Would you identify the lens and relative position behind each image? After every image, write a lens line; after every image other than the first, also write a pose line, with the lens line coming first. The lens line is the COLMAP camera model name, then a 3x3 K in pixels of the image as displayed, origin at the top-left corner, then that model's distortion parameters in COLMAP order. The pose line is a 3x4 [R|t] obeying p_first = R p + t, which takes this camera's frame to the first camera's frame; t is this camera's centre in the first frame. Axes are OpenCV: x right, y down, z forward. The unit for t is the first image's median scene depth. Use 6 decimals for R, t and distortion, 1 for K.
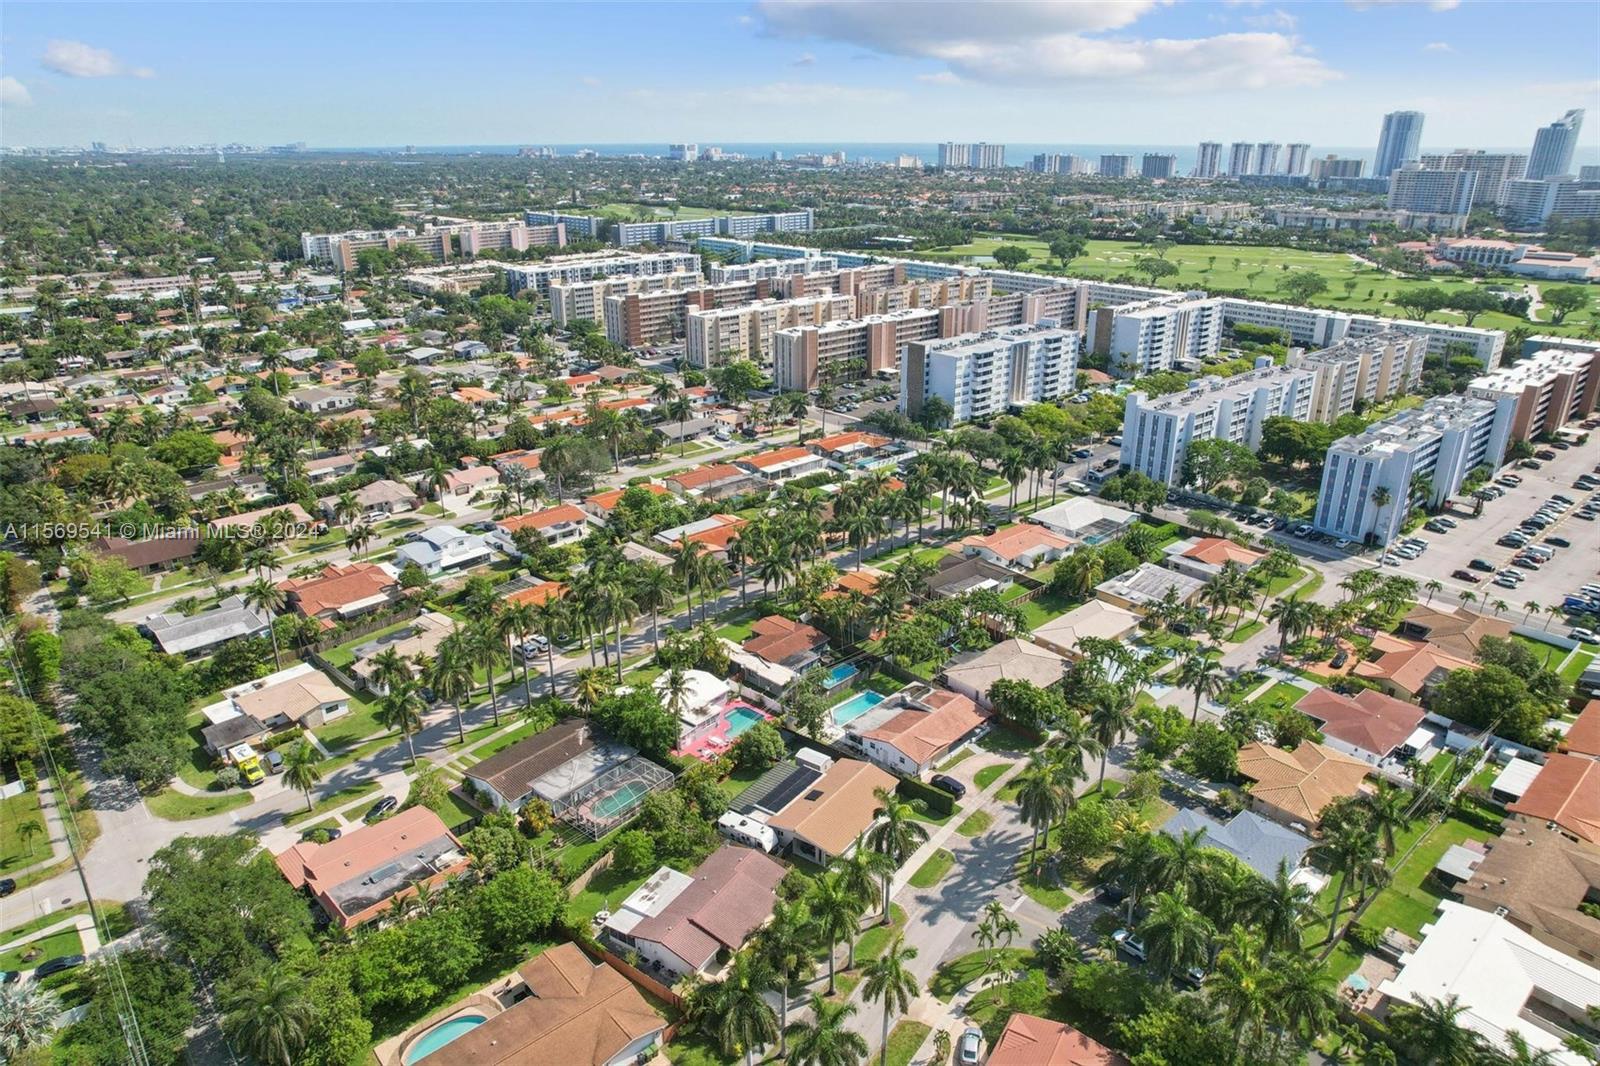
lens RADIAL K [[1029.2, 0, 803.0], [0, 1029.2, 531.5], [0, 0, 1]] dist [-0.072199, 0.065405]
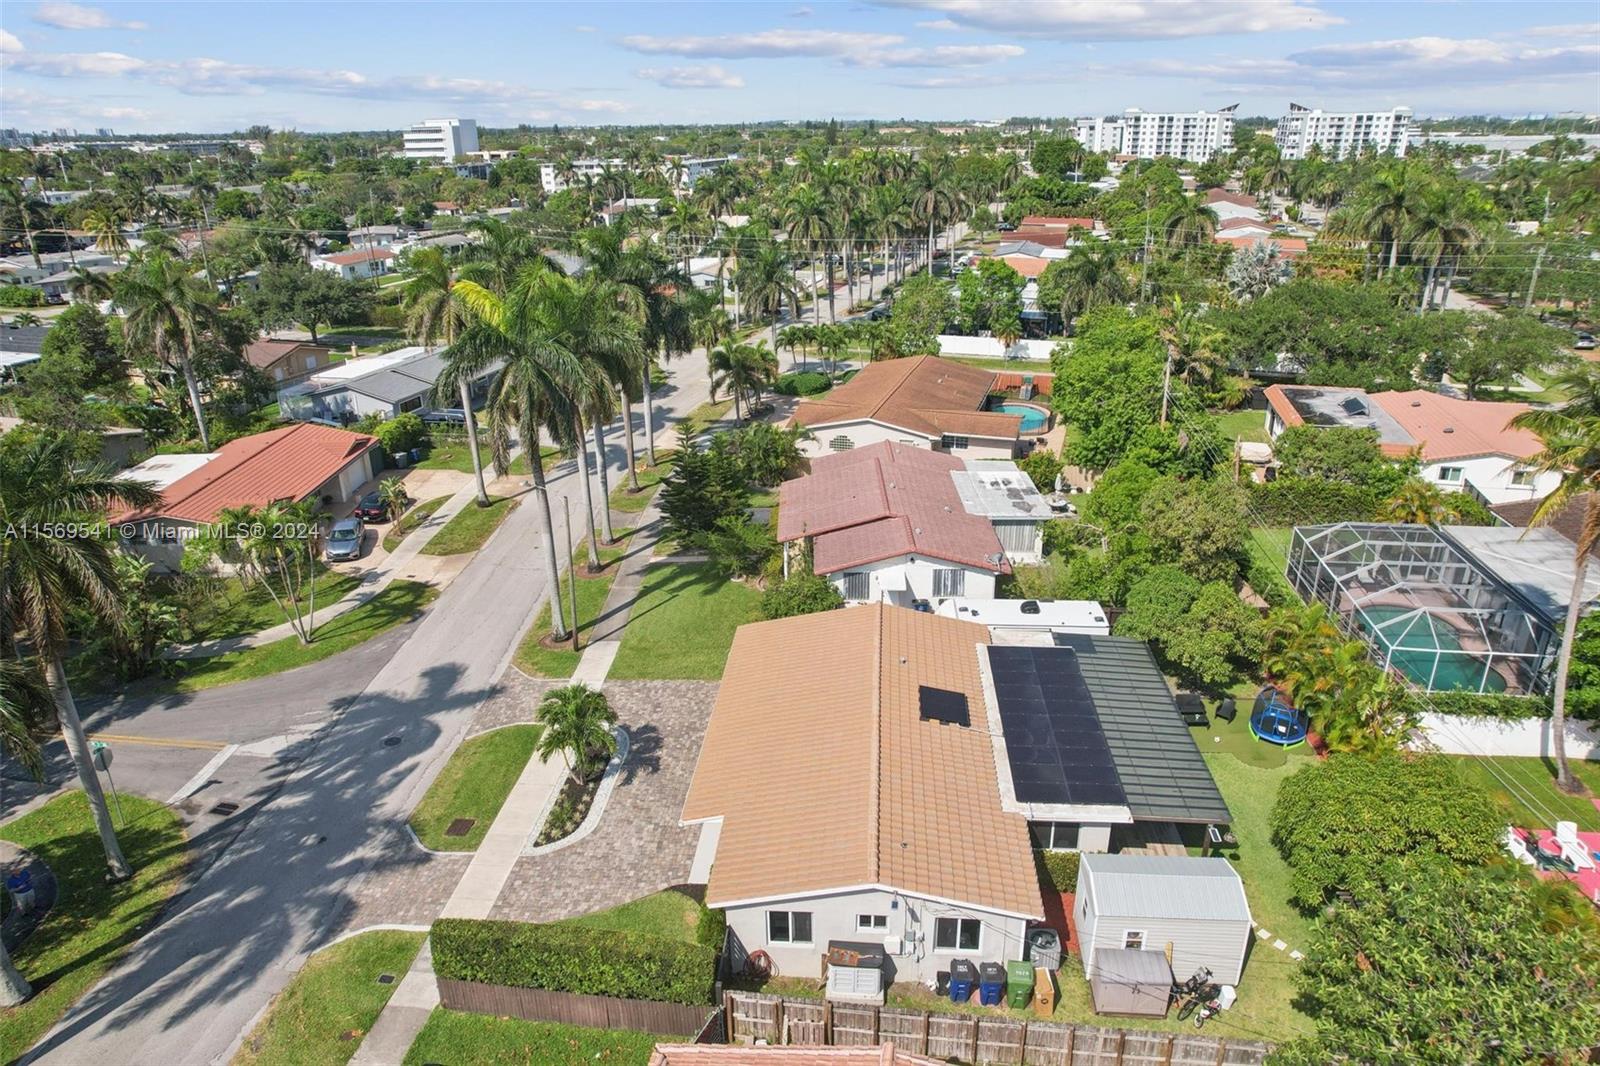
lens RADIAL K [[1029.2, 0, 803.0], [0, 1029.2, 531.5], [0, 0, 1]] dist [-0.072199, 0.065405]
pose [[-0.854547, 0.199665, -0.479462, 0.089249], [-0.181546, 0.750087, 0.635933, 0.027336], [0.486611, 0.630479, -0.604736, 0.596823]]
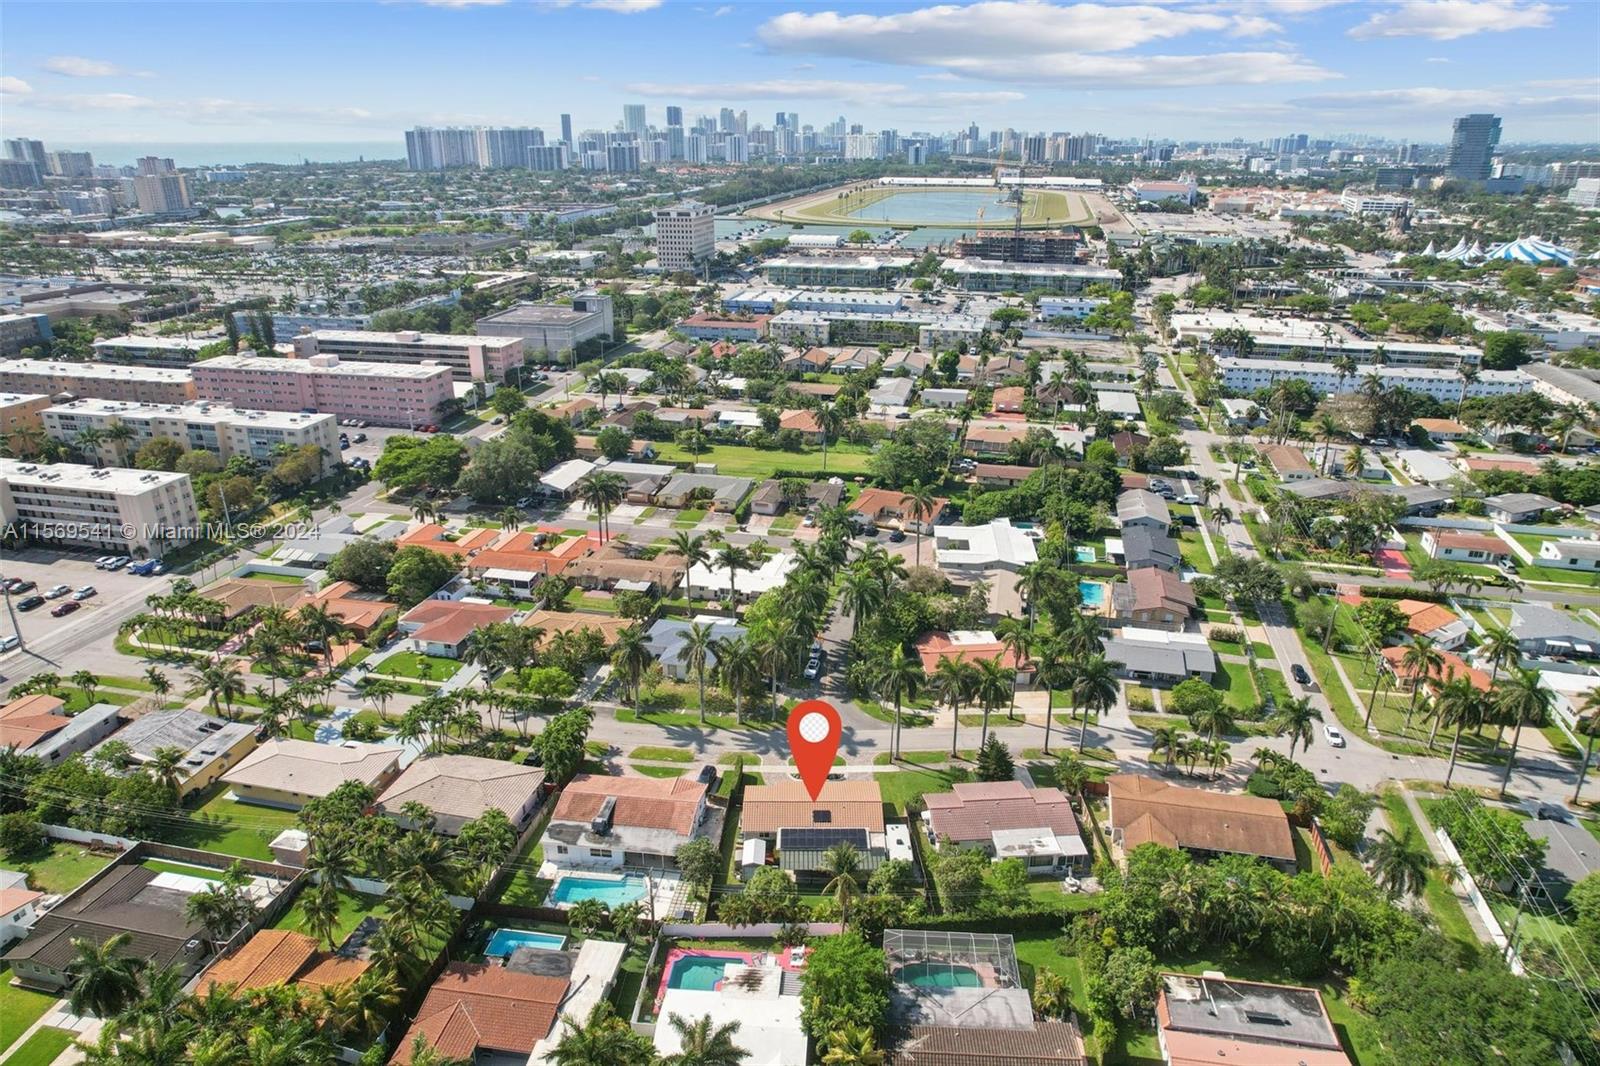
lens RADIAL K [[1015.9, 0, 808.2], [0, 1015.9, 559.6], [0, 0, 1]] dist [-0.078170, 0.064743]
pose [[-0.583090, -0.323860, 0.745064, -0.324743], [0.293205, 0.771403, 0.564773, -0.248673], [-0.757652, 0.547770, -0.354839, 0.646741]]
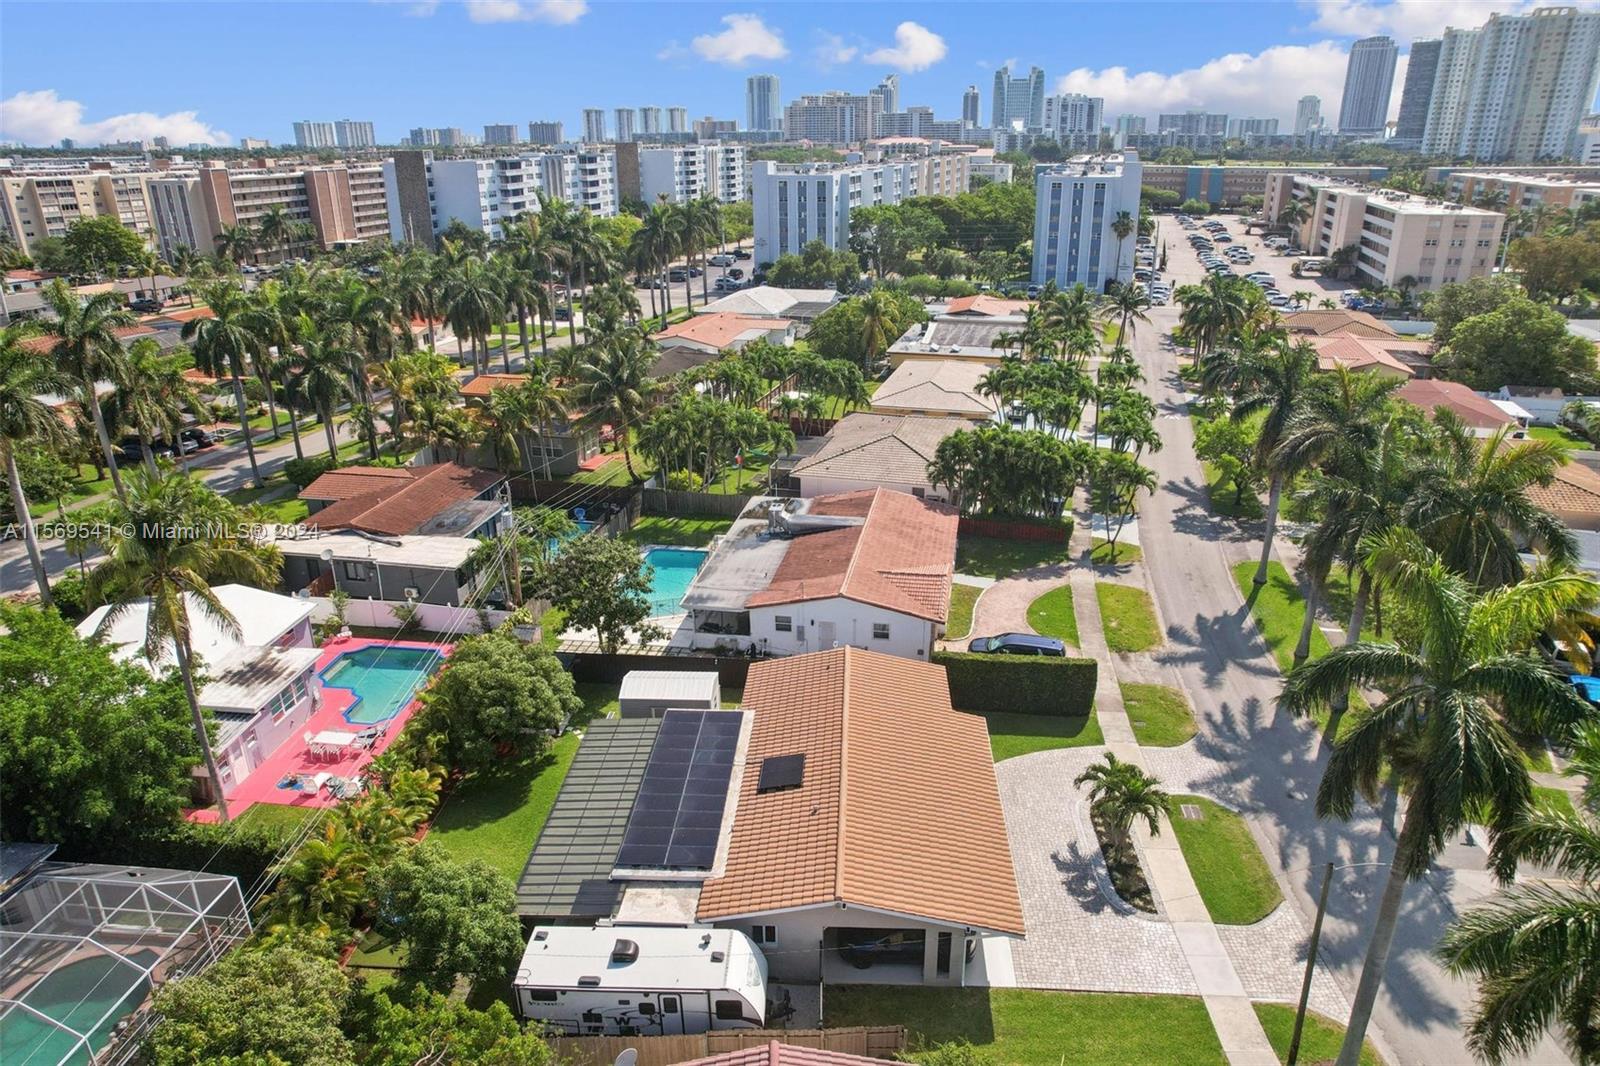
lens RADIAL K [[1050.2, 0, 810.3], [0, 1050.2, 538.7], [0, 0, 1]] dist [-0.076937, 0.072083]
pose [[0.842018, -0.204298, 0.499268, -0.064984], [0.204041, 0.977370, 0.055818, 0.092998], [-0.499372, 0.054871, 0.864648, 0.386724]]
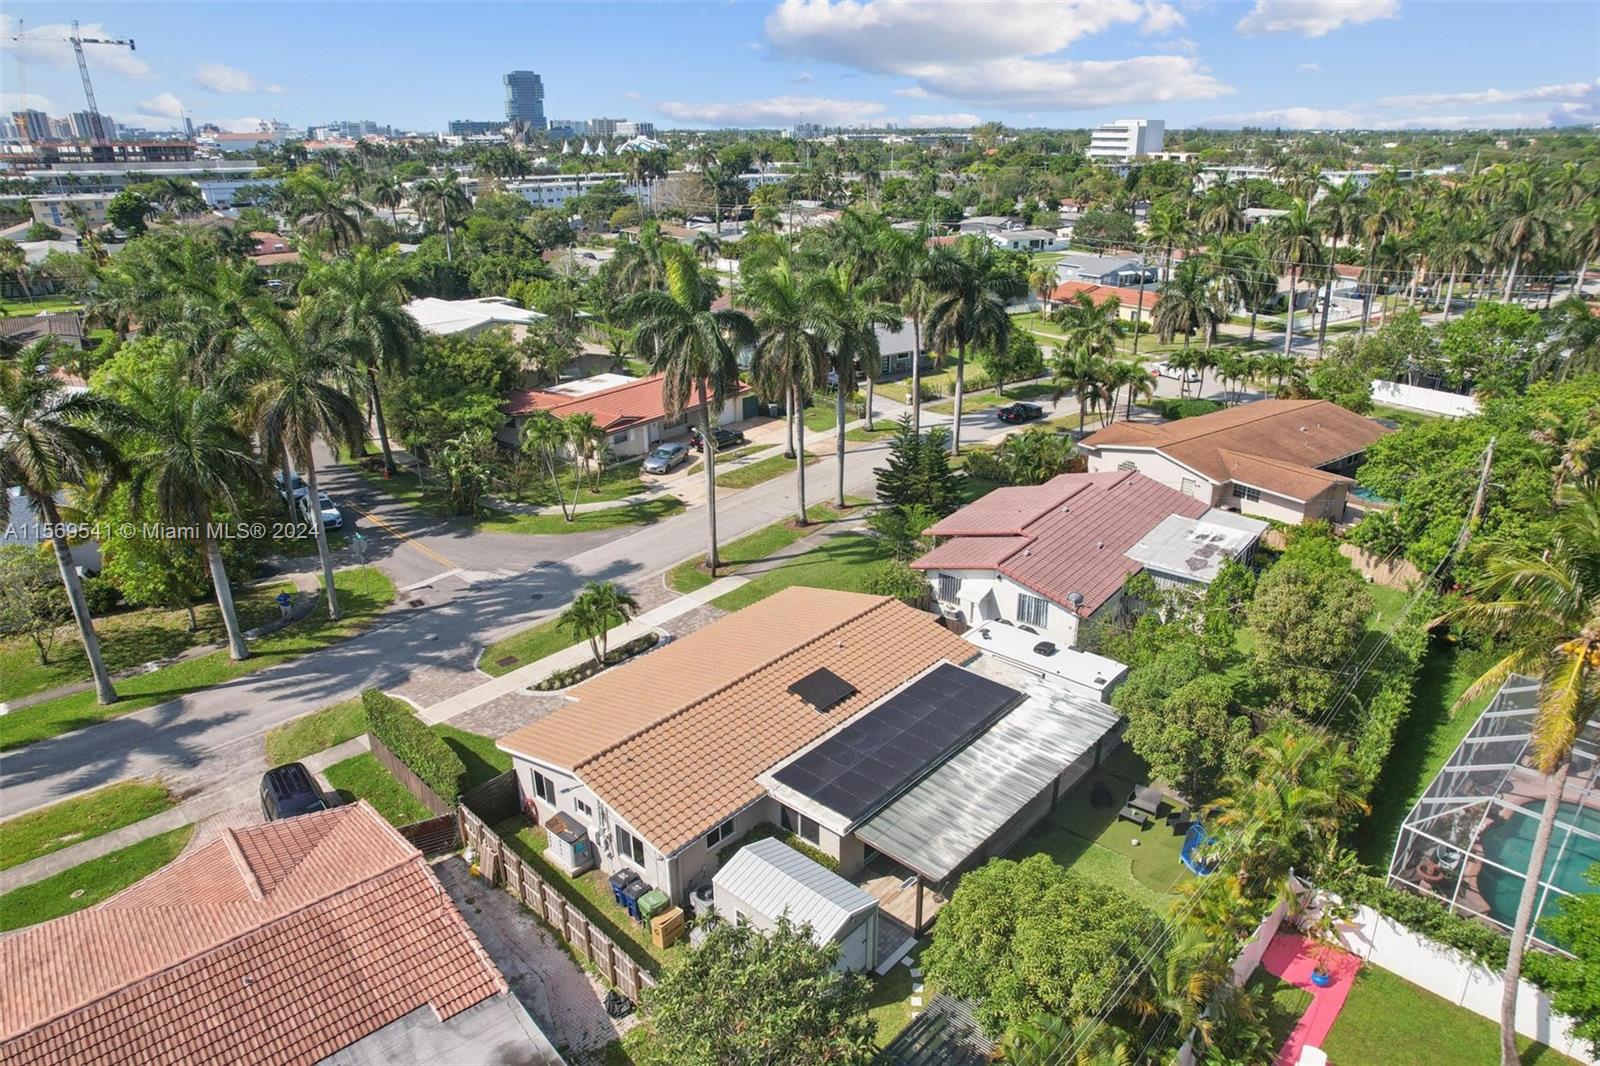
lens RADIAL K [[1015.9, 0, 808.2], [0, 1015.9, 559.6], [0, 0, 1]] dist [-0.078170, 0.064743]
pose [[-0.994170, -0.039265, 0.100418, -0.006881], [0.042727, 0.711626, 0.701258, 0.014331], [-0.098995, 0.701461, -0.705799, 0.628365]]
